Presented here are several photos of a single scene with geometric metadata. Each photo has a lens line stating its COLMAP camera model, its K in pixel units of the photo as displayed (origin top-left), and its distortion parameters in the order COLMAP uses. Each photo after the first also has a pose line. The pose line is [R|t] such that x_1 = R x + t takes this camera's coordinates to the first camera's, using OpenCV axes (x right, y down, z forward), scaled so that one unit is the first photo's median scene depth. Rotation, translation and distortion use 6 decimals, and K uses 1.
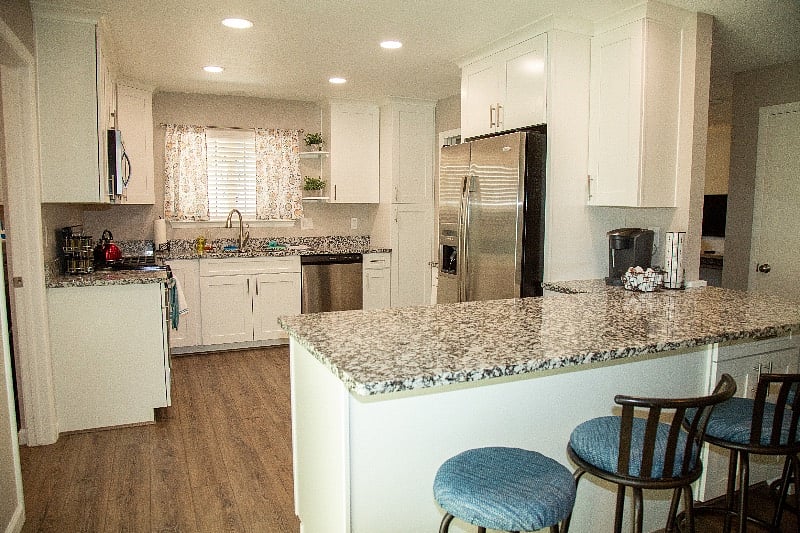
lens RADIAL K [[553.6, 0, 400.0], [0, 553.6, 266.5], [0, 0, 1]] dist [-0.095278, -0.000172]
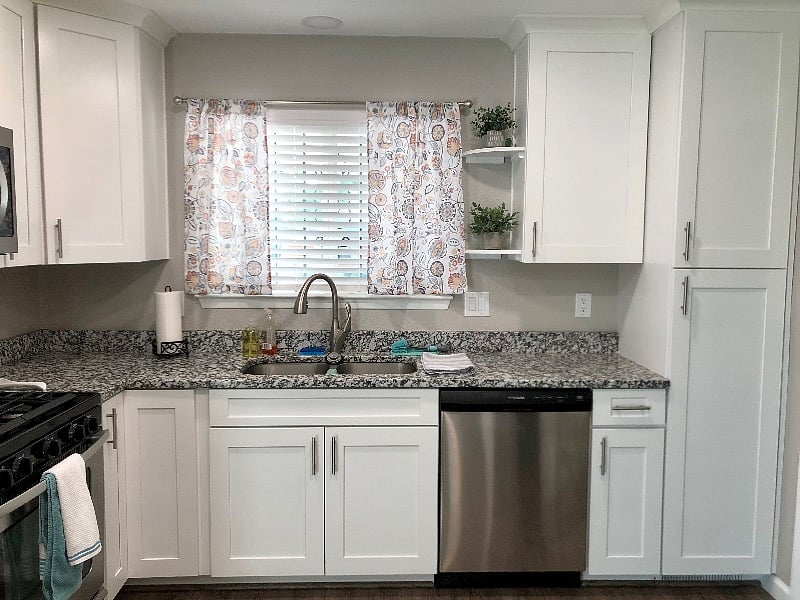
lens RADIAL K [[647.4, 0, 400.0], [0, 647.4, 300.0], [0, 0, 1]] dist [0.009738, -0.051138]
pose [[0.920895, 0.039695, -0.387784, -0.015350], [-0.047620, 0.998807, -0.010844, -0.076697], [0.386891, 0.028453, 0.921686, 0.494684]]
